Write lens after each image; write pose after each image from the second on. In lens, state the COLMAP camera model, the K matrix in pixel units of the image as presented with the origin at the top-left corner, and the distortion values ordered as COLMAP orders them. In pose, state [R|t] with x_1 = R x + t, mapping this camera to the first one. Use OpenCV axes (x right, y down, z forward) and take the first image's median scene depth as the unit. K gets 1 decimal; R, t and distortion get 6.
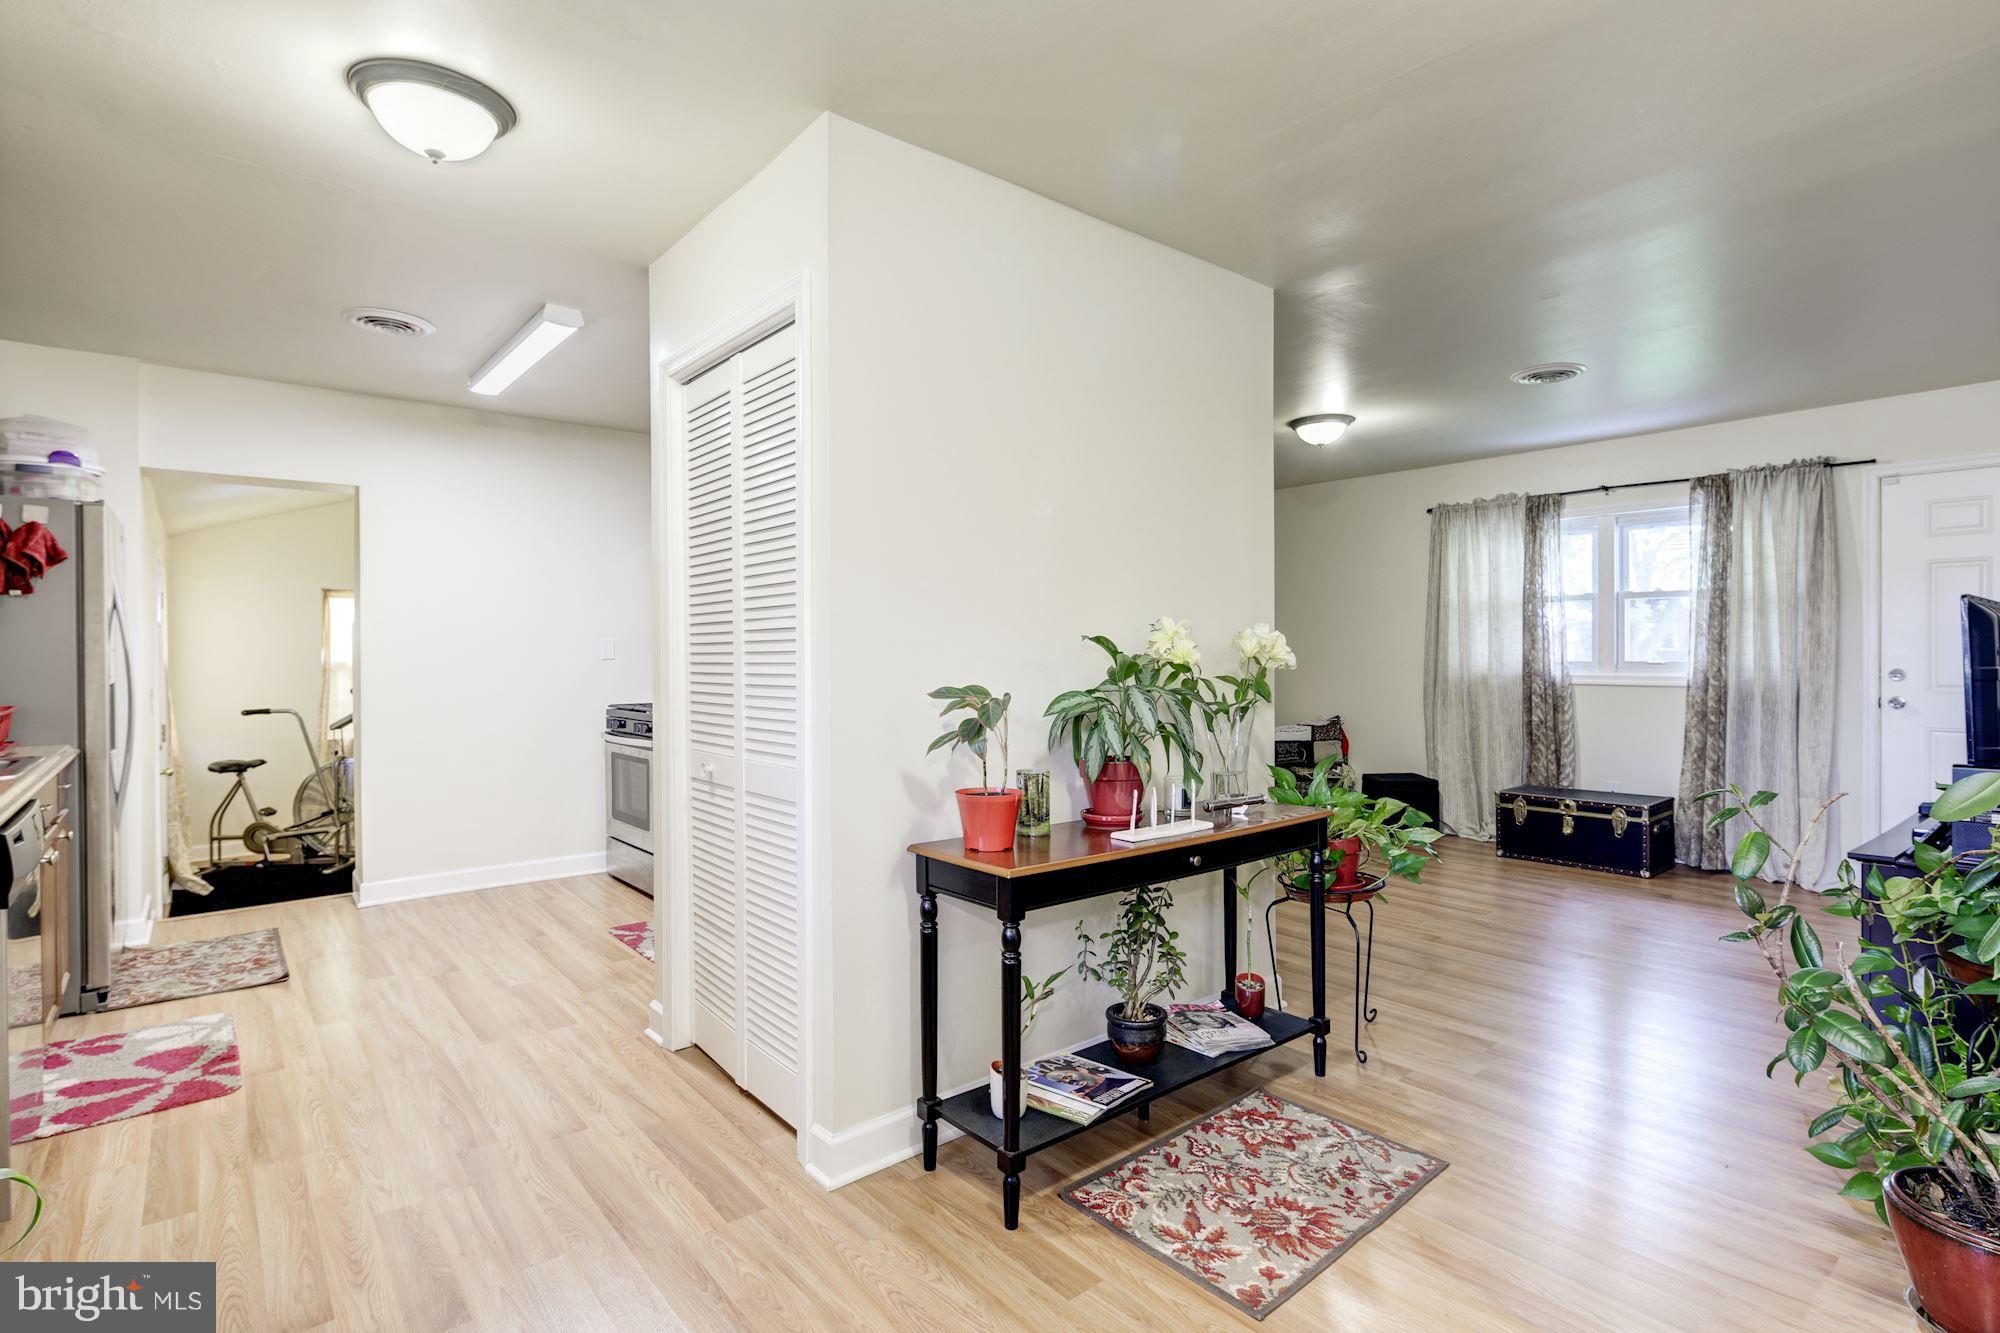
lens RADIAL K [[968.9, 0, 997.7], [0, 968.9, 655.4], [0, 0, 1]] dist [0.002222, -0.001685]
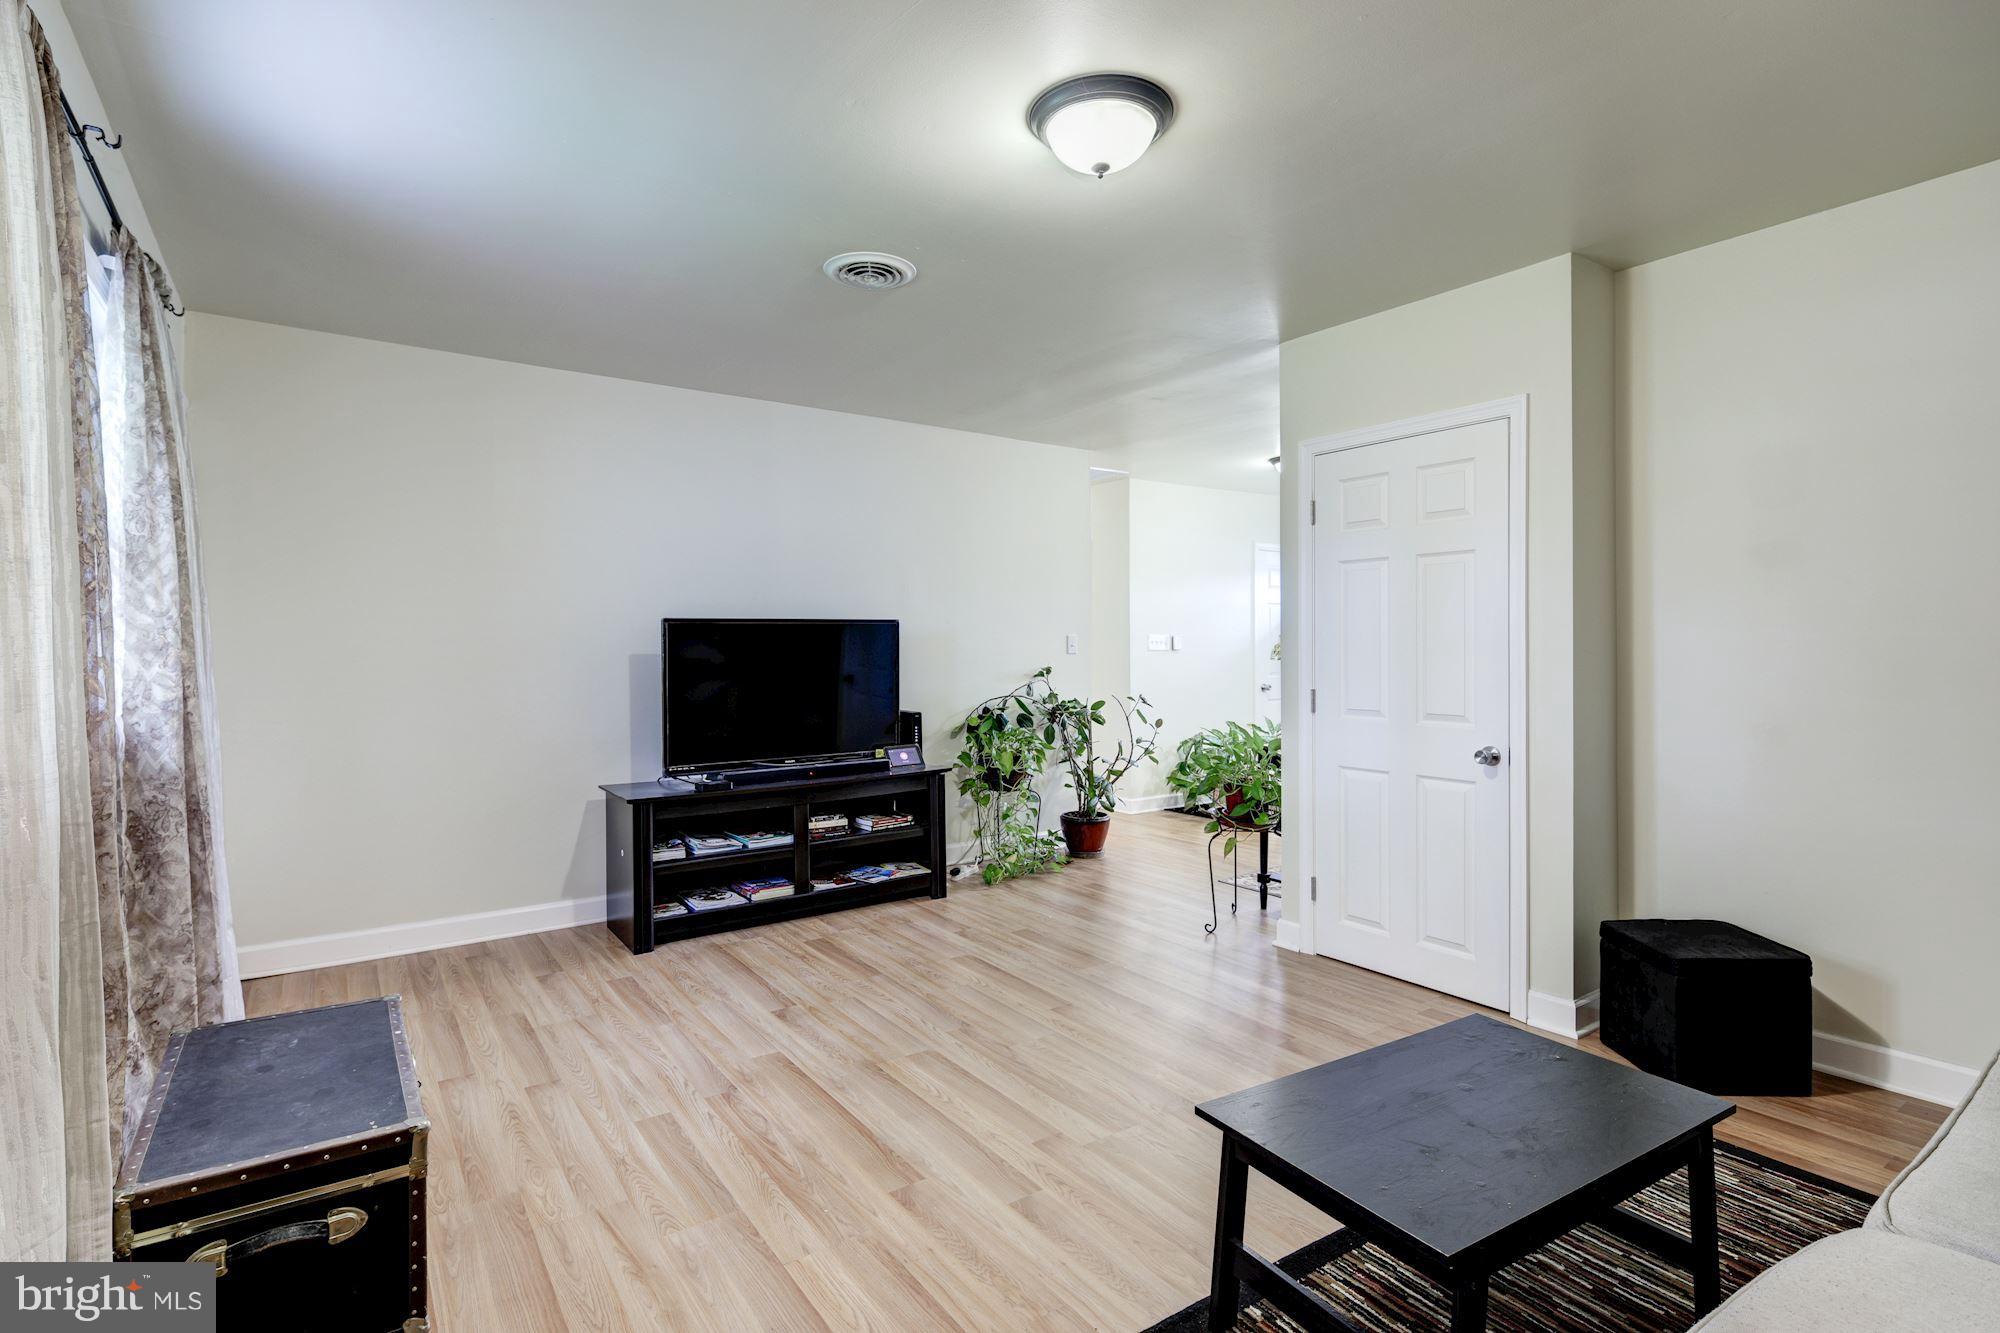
lens RADIAL K [[965.2, 0, 998.8], [0, 965.2, 652.6], [0, 0, 1]] dist [0.004763, -0.004945]
pose [[-0.996665, 0.009985, 0.080995, 0.351769], [0.010671, 0.999911, 0.008041, -0.007102], [-0.080907, 0.008879, -0.996682, 1.454137]]
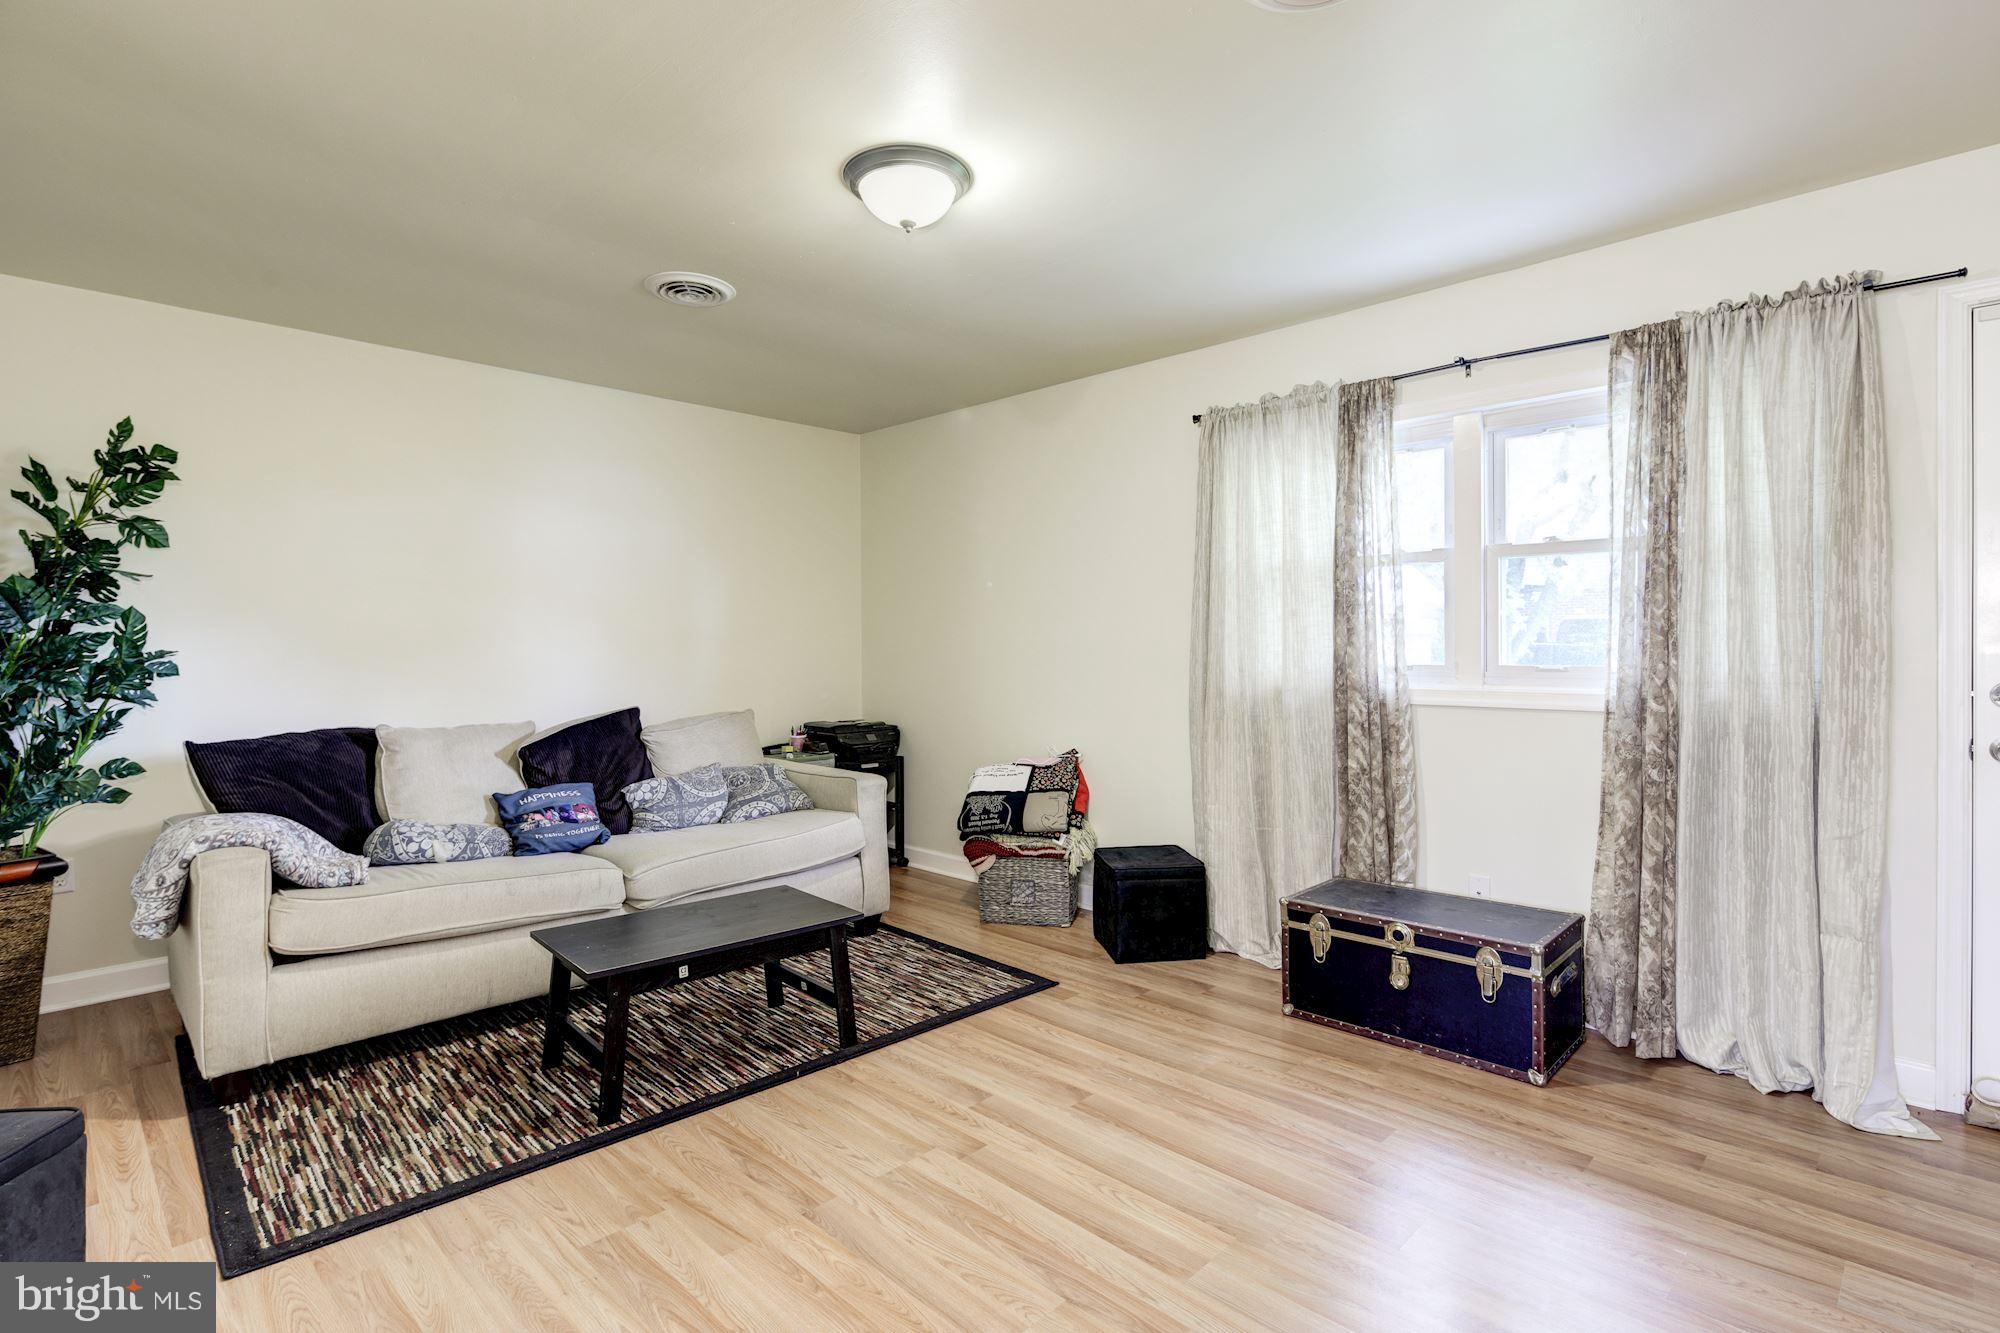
lens RADIAL K [[965.2, 0, 998.8], [0, 965.2, 652.6], [0, 0, 1]] dist [0.004763, -0.004945]
pose [[0.995096, -0.002169, 0.098894, 0.336024], [0.002100, 0.999997, 0.000805, -0.003285], [-0.098895, -0.000593, 0.995098, 0.522180]]
